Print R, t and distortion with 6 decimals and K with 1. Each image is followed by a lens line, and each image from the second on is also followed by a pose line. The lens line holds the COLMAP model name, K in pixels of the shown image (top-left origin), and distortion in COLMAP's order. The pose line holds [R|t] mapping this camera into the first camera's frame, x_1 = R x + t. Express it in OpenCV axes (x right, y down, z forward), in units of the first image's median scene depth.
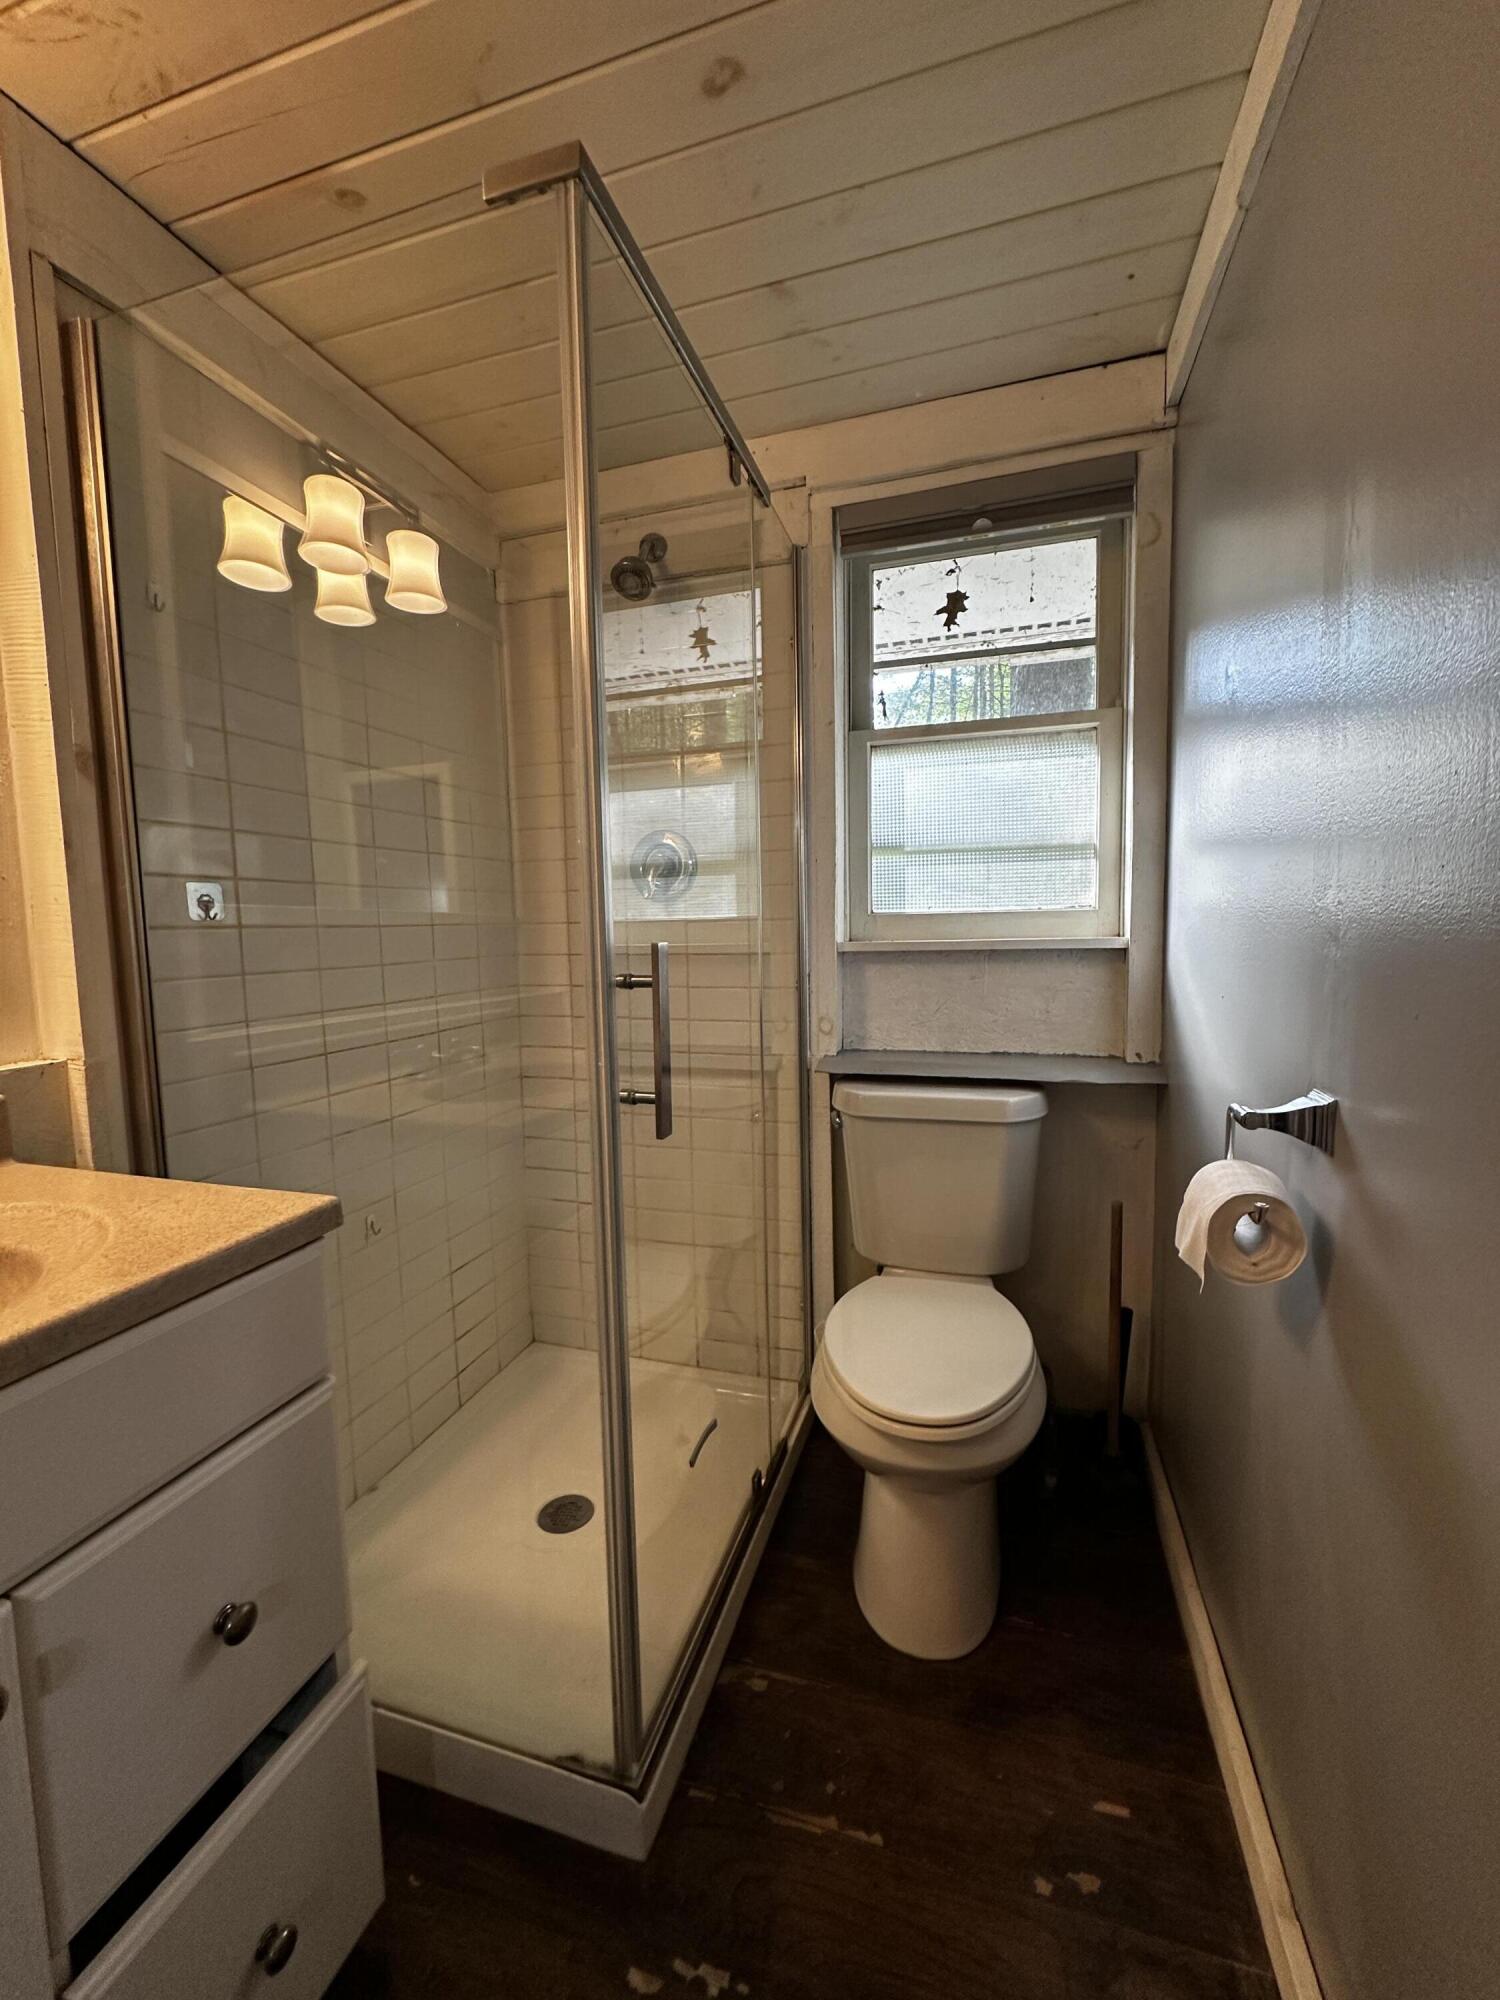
lens RADIAL K [[800.2, 0, 754.1], [0, 800.2, 995.2], [0, 0, 1]] dist [-0.004125, 0.000970]
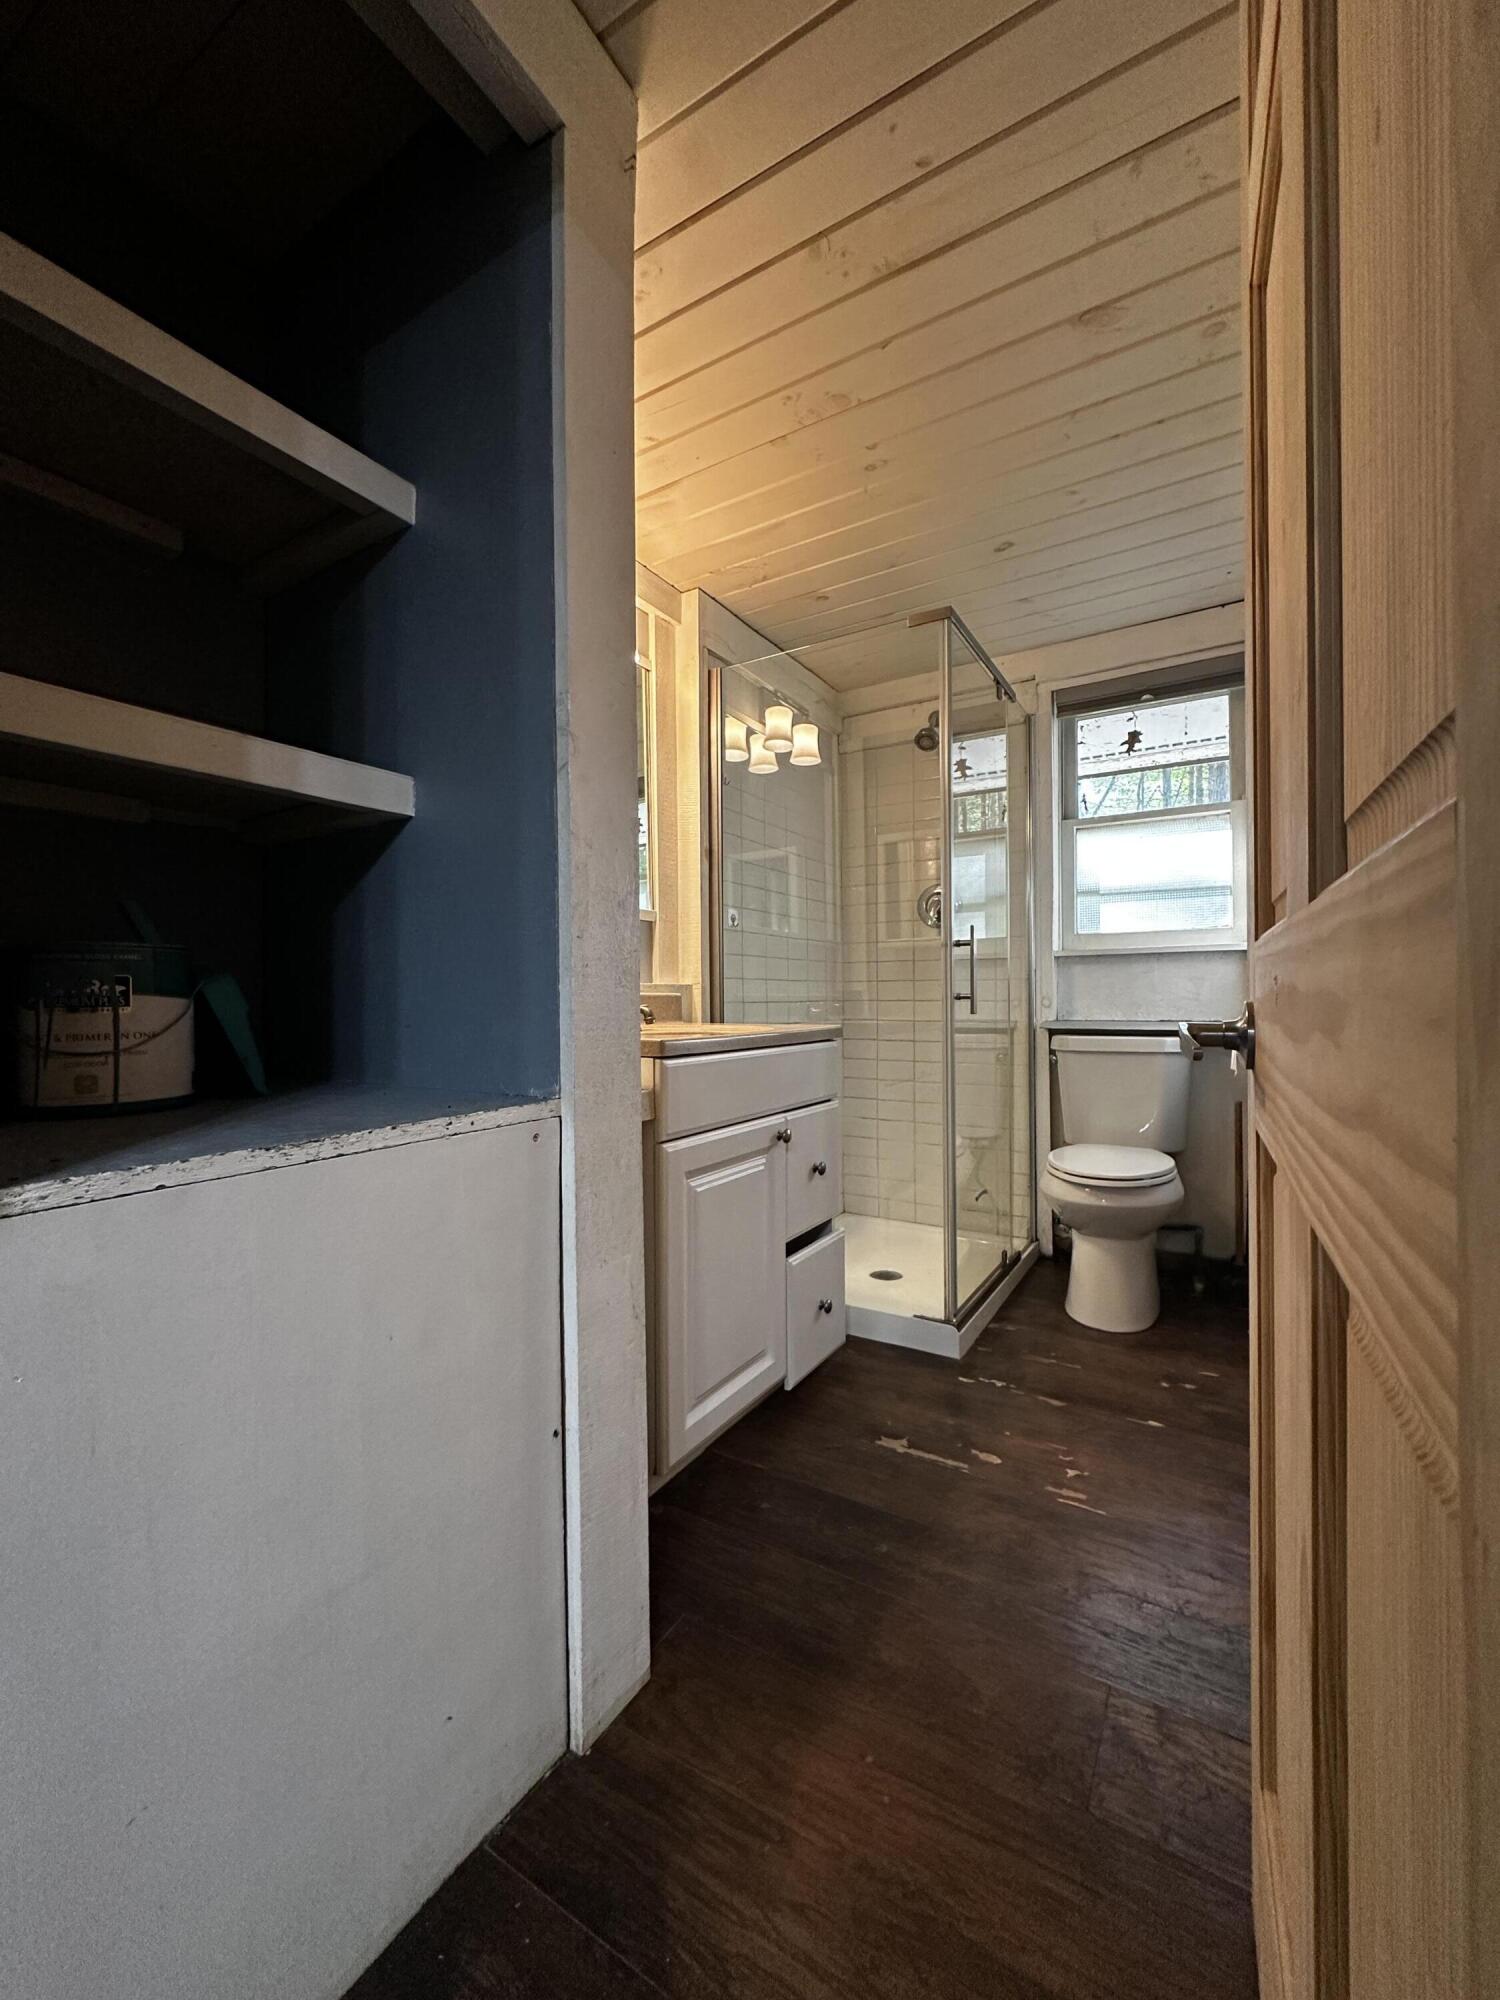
lens RADIAL K [[800.2, 0, 752.8], [0, 800.2, 996.3], [0, 0, 1]] dist [-0.004125, 0.000970]
pose [[0.970021, 0.012036, -0.242723, -0.106899], [-0.033420, 0.995890, -0.084179, 0.211547], [0.240713, 0.089767, 0.966436, -0.799857]]
